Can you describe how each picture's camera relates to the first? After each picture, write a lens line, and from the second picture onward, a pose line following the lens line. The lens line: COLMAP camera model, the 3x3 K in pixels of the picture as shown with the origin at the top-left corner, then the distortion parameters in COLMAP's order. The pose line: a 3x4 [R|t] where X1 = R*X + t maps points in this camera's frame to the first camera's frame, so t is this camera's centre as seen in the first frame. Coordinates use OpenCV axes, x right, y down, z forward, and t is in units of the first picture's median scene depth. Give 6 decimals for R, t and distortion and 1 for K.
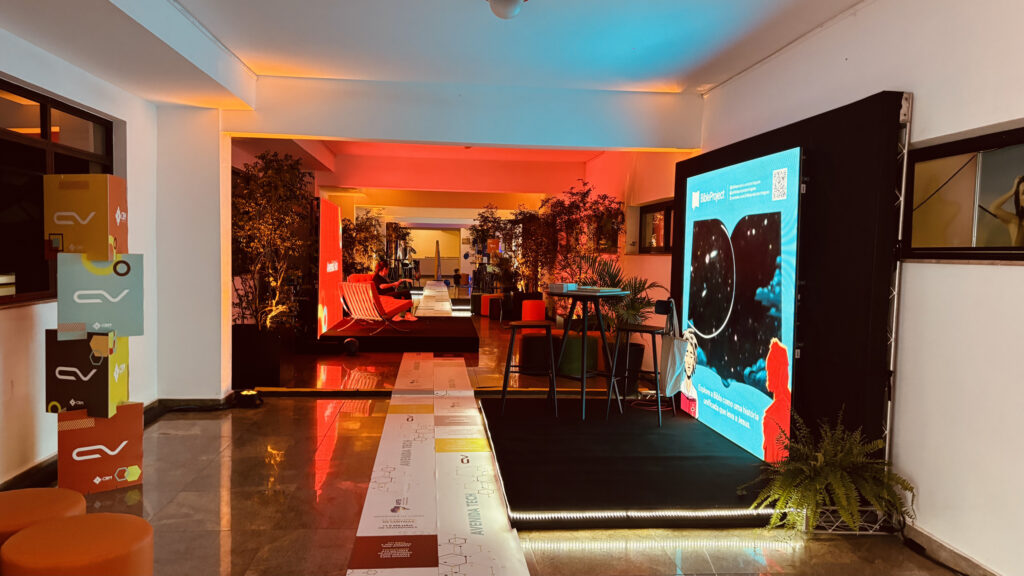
lens RADIAL K [[776.9, 0, 515.5], [0, 776.9, 287.2], [0, 0, 1]] dist [0.025093, 0.002544]
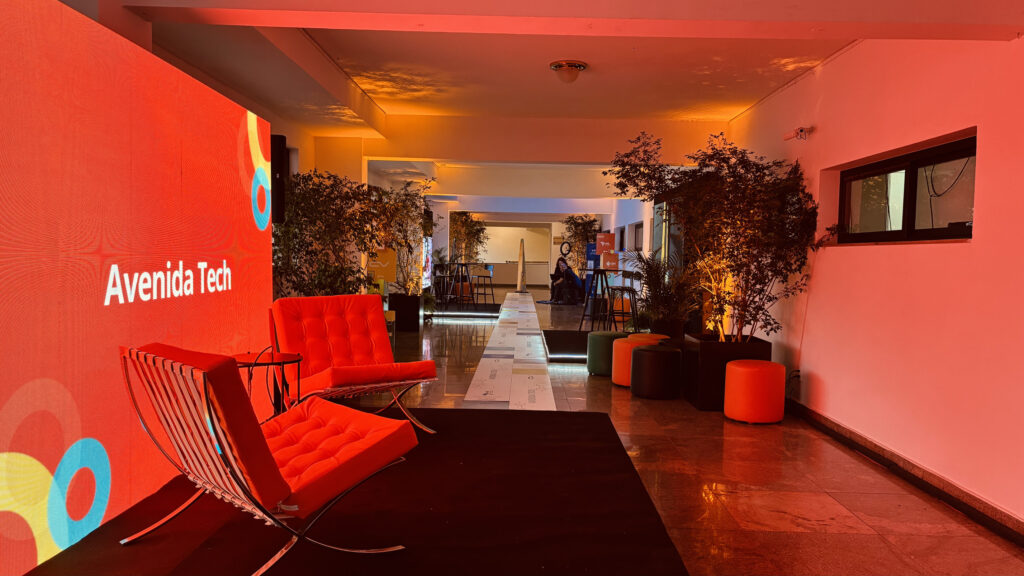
lens RADIAL K [[776.9, 0, 513.2], [0, 776.9, 289.3], [0, 0, 1]] dist [0.025093, 0.002544]
pose [[0.993867, 0.007924, -0.110297, -0.034829], [-0.008404, 0.999957, -0.003886, -0.011556], [0.110261, 0.004789, 0.993891, 0.350472]]
